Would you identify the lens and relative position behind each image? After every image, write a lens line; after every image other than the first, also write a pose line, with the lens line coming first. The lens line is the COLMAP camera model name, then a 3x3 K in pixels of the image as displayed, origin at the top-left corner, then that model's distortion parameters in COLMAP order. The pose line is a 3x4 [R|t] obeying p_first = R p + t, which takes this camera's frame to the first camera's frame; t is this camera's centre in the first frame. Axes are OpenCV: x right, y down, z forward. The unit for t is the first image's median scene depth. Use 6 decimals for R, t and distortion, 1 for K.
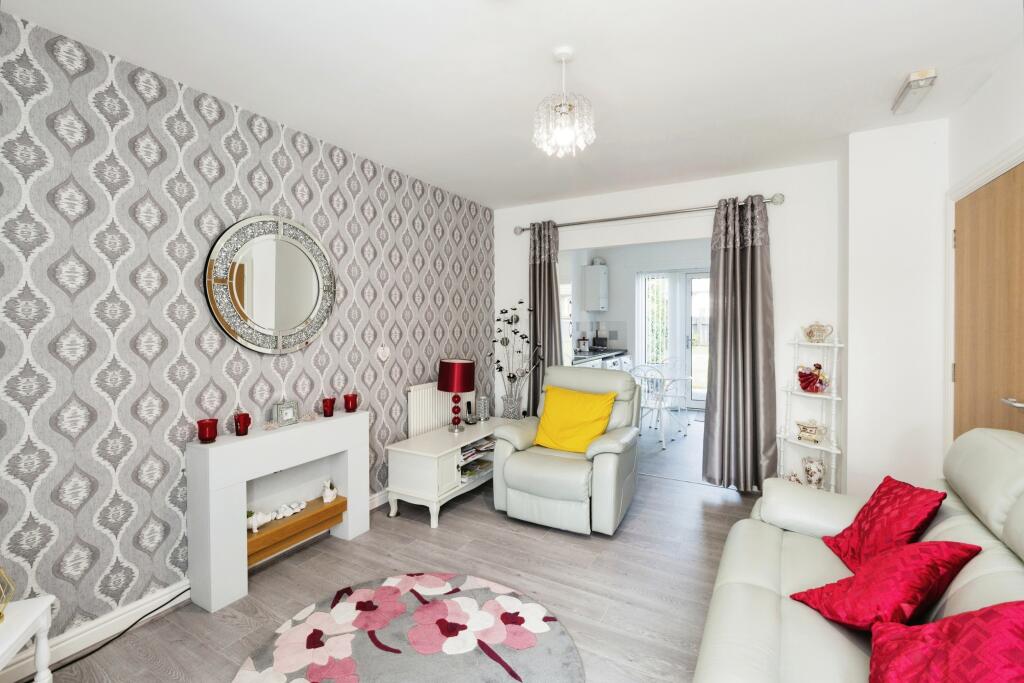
lens RADIAL K [[452.1, 0, 506.4], [0, 452.1, 323.2], [0, 0, 1]] dist [-0.016928, -0.000096]
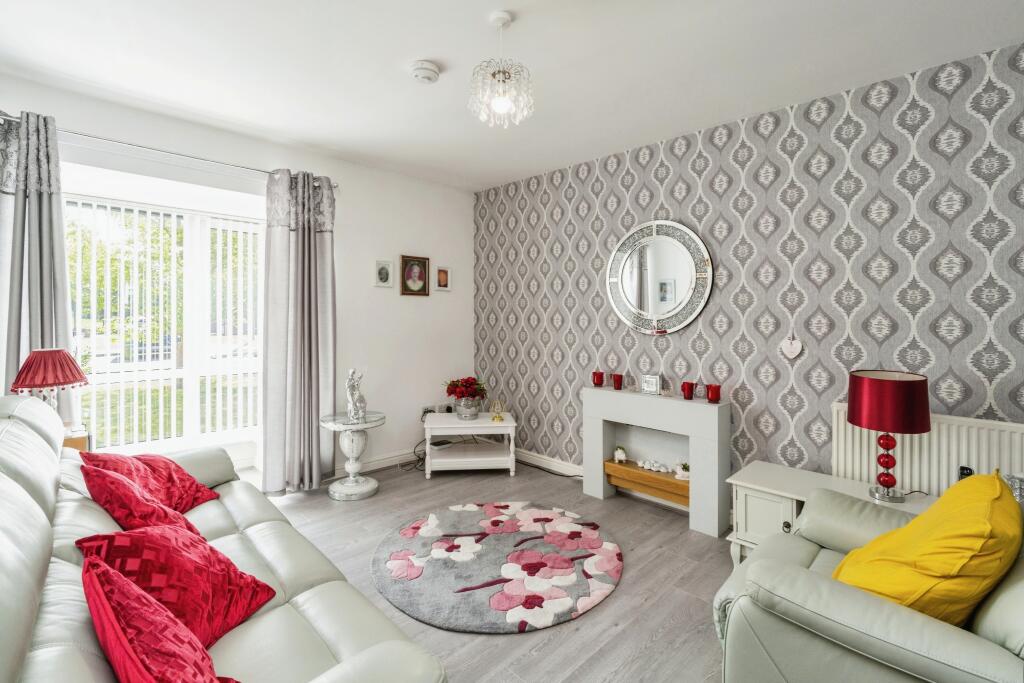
lens RADIAL K [[463.9, 0, 510.2], [0, 463.9, 314.7], [0, 0, 1]] dist [-0.038811, -0.000105]
pose [[-0.276678, 0.009856, -0.960912, 0.650406], [-0.002431, 0.999937, 0.010957, 0.001654], [0.960960, 0.005367, -0.276637, 0.797085]]
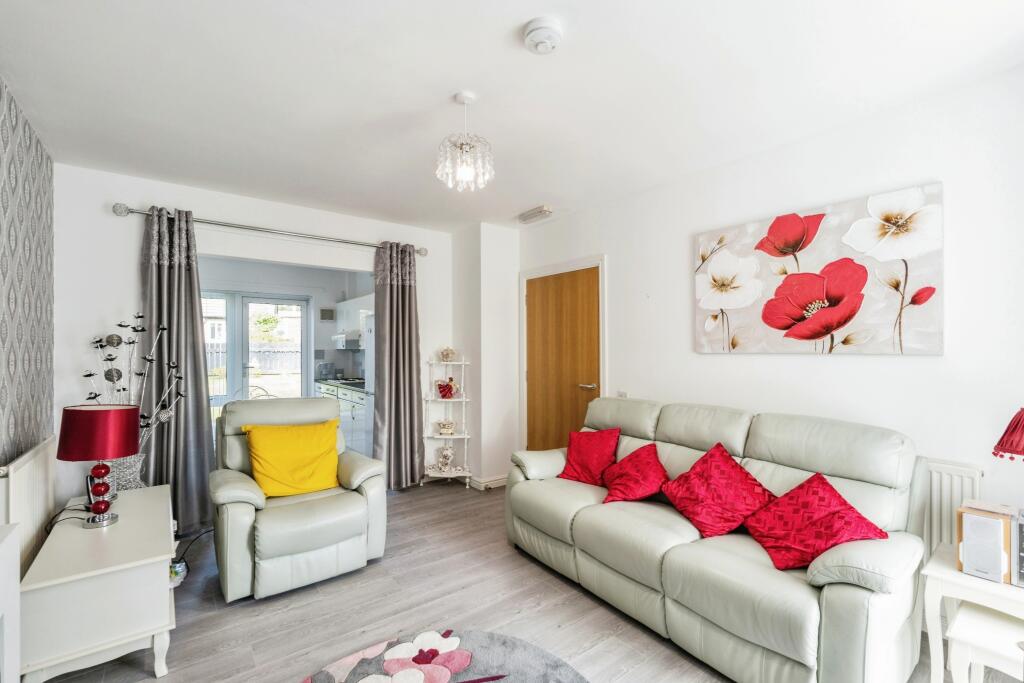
lens RADIAL K [[442.9, 0, 512.0], [0, 442.9, 341.5], [0, 0, 1]] dist [-0.016081, -0.000053]
pose [[0.381058, 0.018792, 0.924360, -0.508231], [0.002729, 0.999766, -0.021450, 0.009865], [-0.924547, 0.010697, 0.380918, 0.306453]]
